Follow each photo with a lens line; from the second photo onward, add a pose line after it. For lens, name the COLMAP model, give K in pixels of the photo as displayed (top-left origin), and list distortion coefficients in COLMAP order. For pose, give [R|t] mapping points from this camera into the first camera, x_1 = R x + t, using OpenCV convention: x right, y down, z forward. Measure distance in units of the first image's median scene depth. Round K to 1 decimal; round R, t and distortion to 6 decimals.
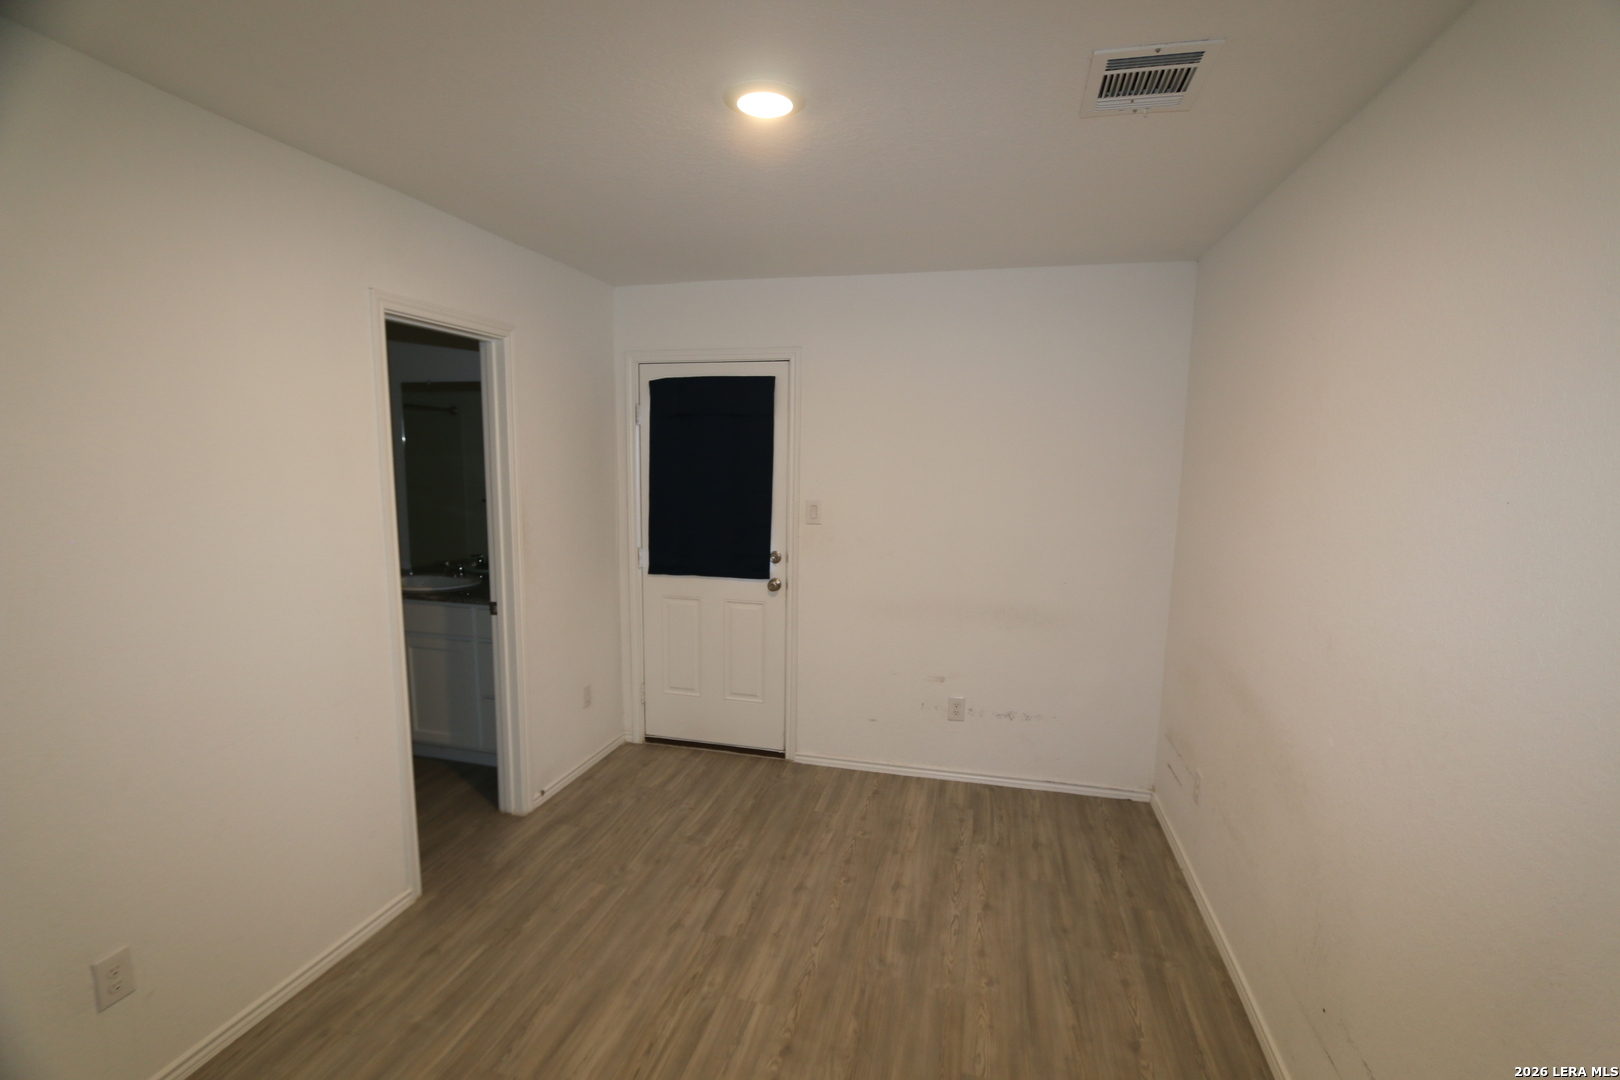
lens RADIAL K [[739.1, 0, 810.3], [0, 739.1, 552.7], [0, 0, 1]] dist [-0.024854, 0.003276]
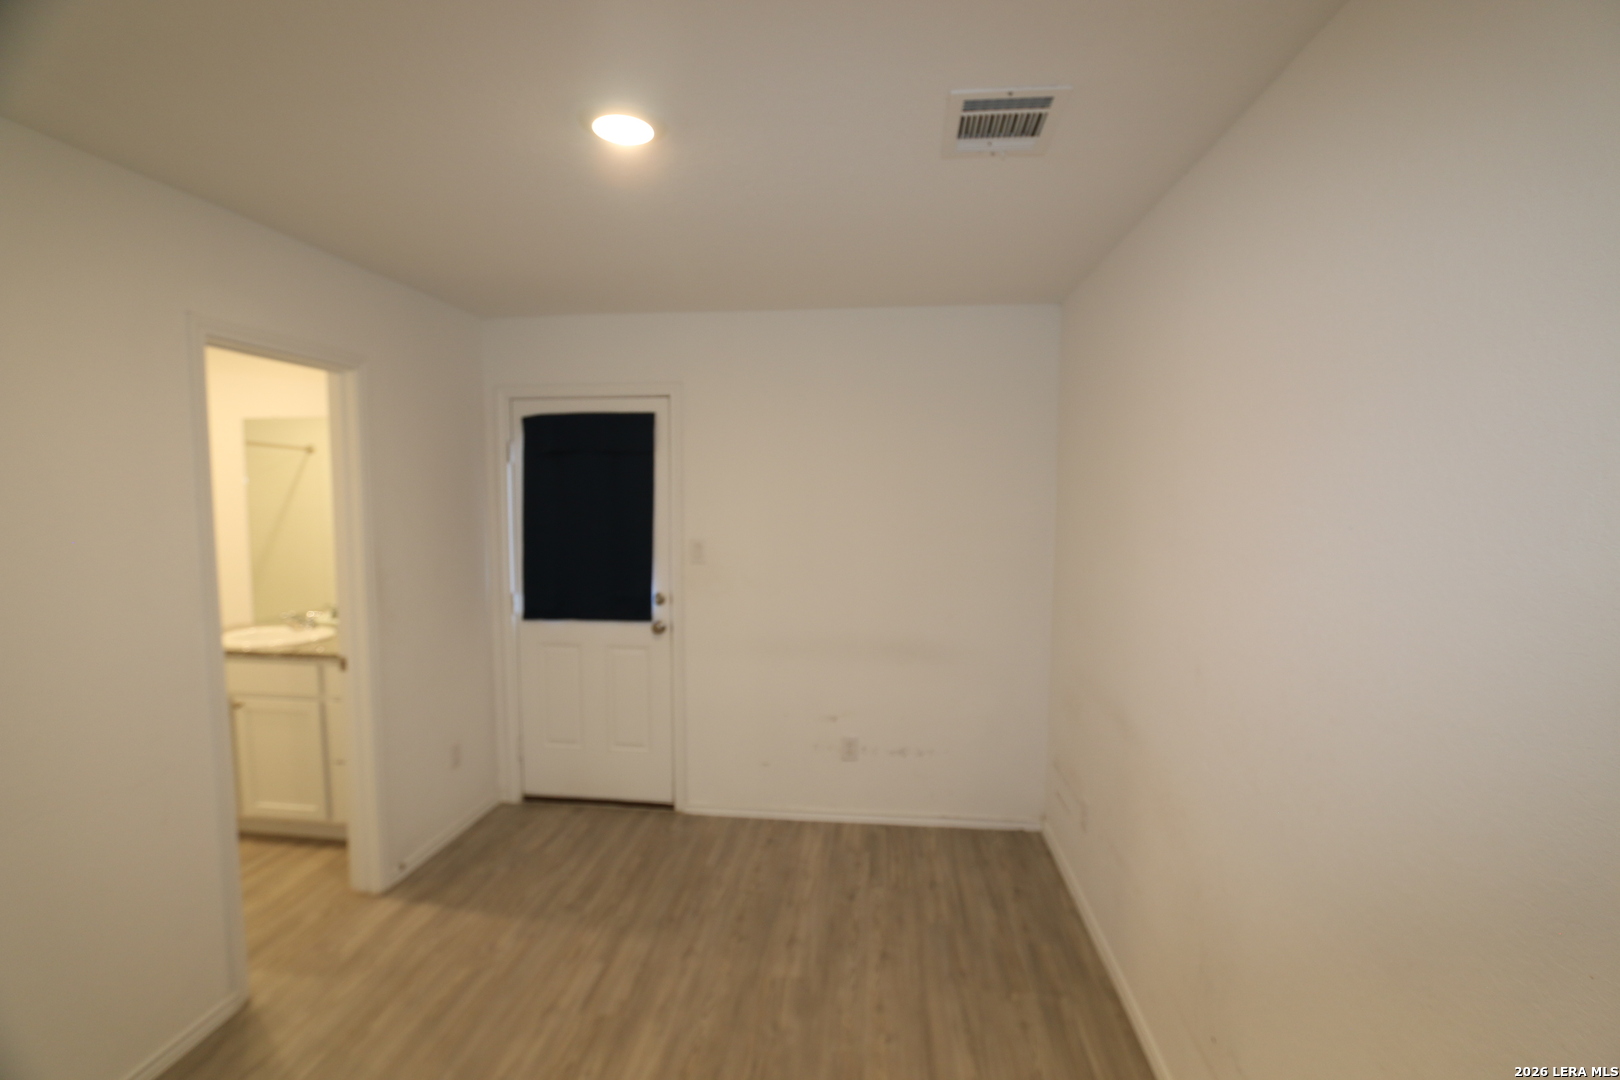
lens RADIAL K [[739.1, 0, 807.7], [0, 739.1, 547.3], [0, 0, 1]] dist [-0.024854, 0.003276]
pose [[0.990587, -0.019741, 0.135450, 0.019735], [0.027381, 0.998123, -0.054775, -0.003448], [-0.134115, 0.057969, 0.989269, 0.026763]]
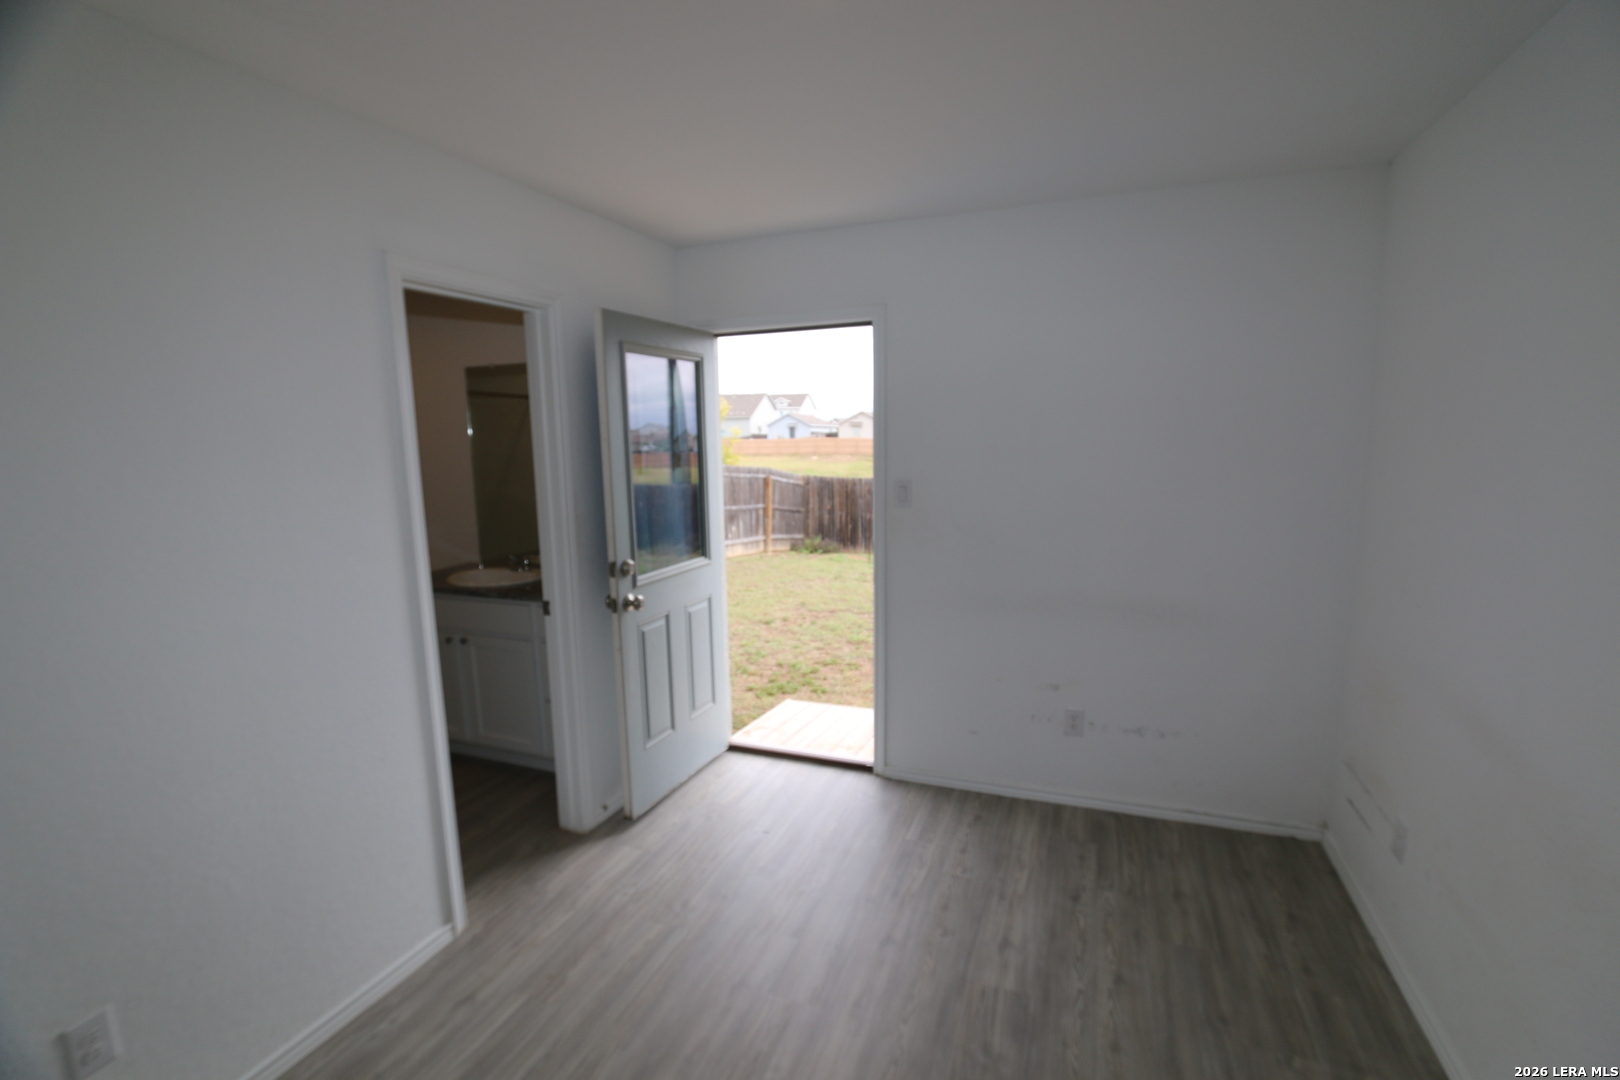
lens RADIAL K [[739.1, 0, 811.6], [0, 739.1, 545.7], [0, 0, 1]] dist [-0.024854, 0.003276]
pose [[0.991296, -0.013442, -0.130967, 0.016331], [0.015350, 0.999790, 0.013574, -0.009426], [0.130757, -0.015466, 0.991294, 0.159114]]
